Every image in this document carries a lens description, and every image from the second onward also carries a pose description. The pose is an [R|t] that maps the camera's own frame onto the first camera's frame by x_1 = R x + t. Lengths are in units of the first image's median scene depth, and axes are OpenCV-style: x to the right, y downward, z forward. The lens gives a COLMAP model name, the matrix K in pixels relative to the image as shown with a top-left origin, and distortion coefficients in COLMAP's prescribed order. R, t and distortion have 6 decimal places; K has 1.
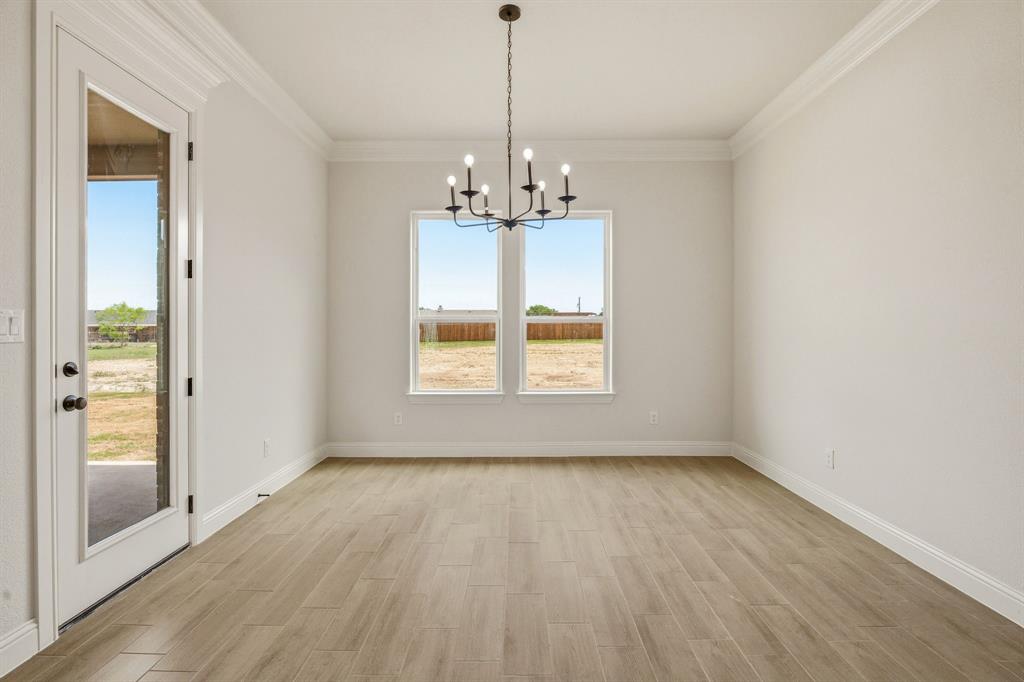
lens RADIAL K [[499.1, 0, 519.6], [0, 499.1, 341.0], [0, 0, 1]] dist [-0.010828, 0.000305]
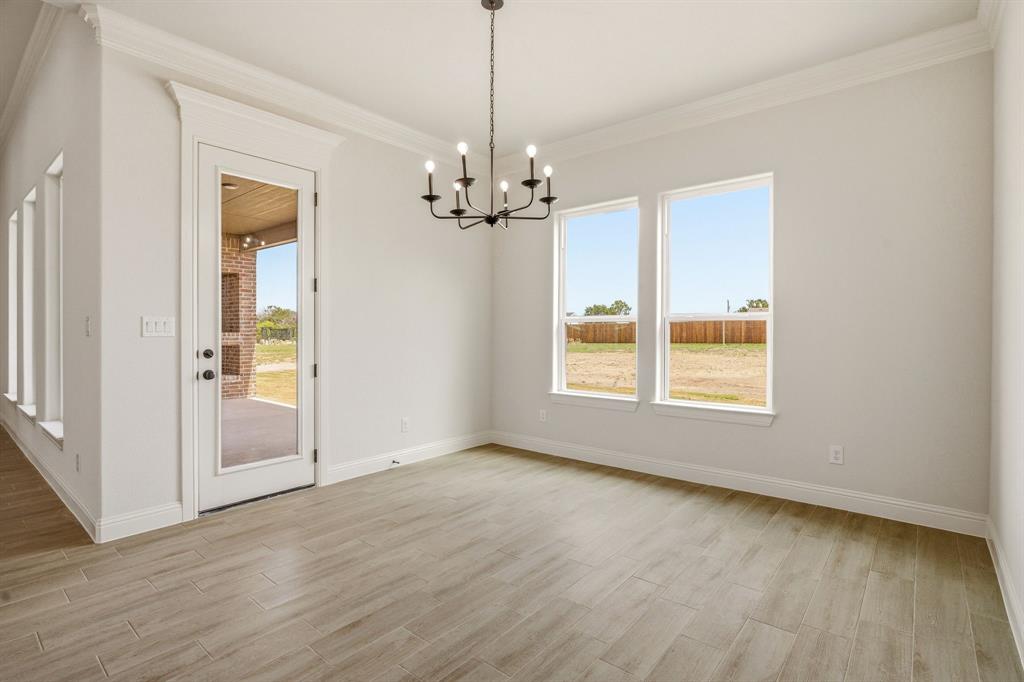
lens RADIAL K [[499.1, 0, 504.8], [0, 499.1, 342.8], [0, 0, 1]] dist [-0.010828, 0.000305]
pose [[0.766751, 0.018724, -0.641672, 0.528211], [-0.016246, 0.999820, 0.009762, -0.005878], [0.641740, 0.002939, 0.766917, 0.234525]]
